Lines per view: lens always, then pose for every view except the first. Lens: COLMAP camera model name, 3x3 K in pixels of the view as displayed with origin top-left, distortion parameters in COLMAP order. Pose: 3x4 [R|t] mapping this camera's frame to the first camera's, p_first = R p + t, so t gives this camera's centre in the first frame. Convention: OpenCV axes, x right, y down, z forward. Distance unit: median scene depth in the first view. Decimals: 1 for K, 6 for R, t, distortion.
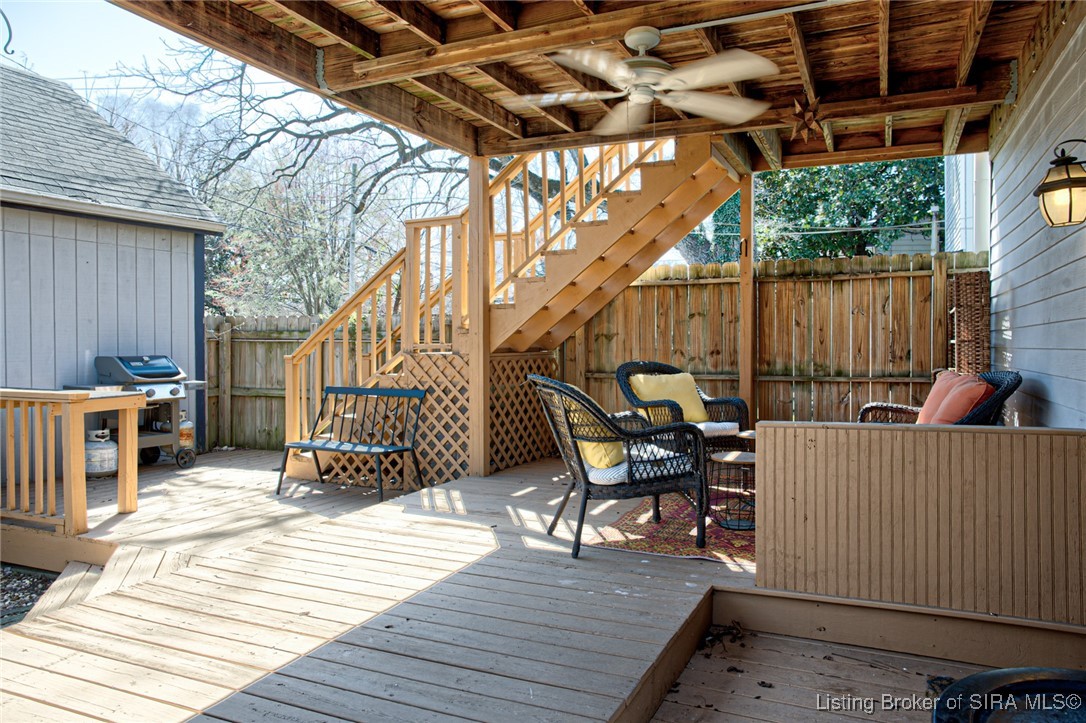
lens RADIAL K [[736.7, 0, 607.0], [0, 736.7, 338.5], [0, 0, 1]] dist [-0.051364, 0.039302]
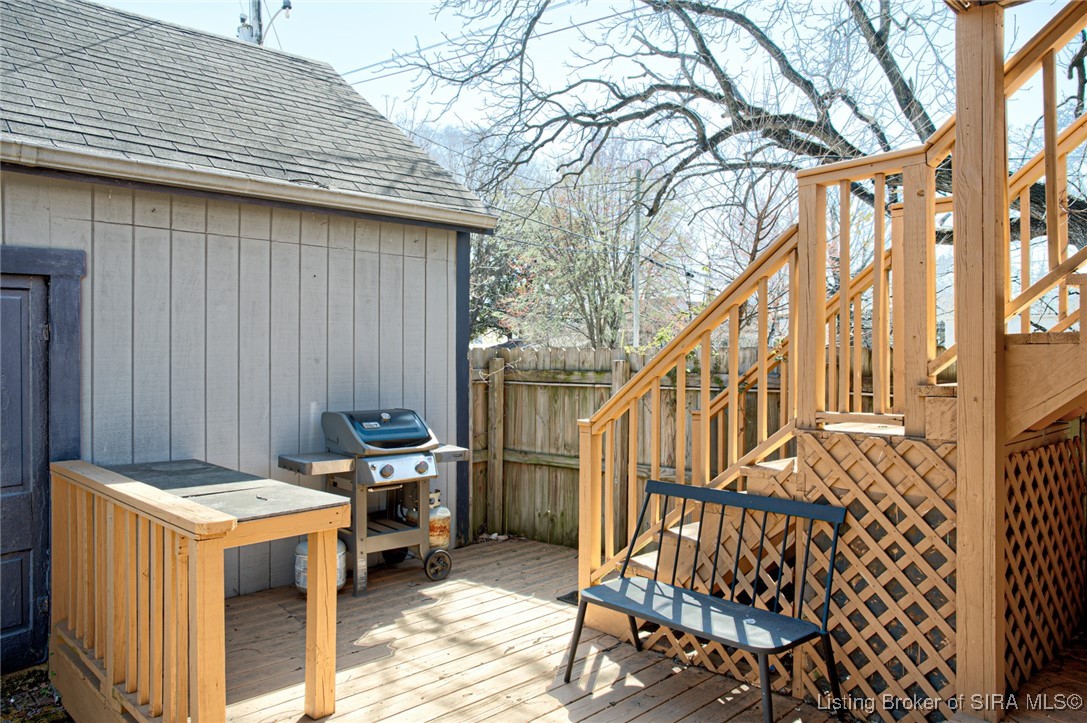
lens RADIAL K [[737.4, 0, 537.3], [0, 737.4, 356.9], [0, 0, 1]] dist [-0.051364, 0.039302]
pose [[0.899352, 0.007324, -0.437164, -0.193994], [-0.006413, 0.999973, 0.003560, -0.027972], [0.437179, -0.000398, 0.899375, 0.412770]]
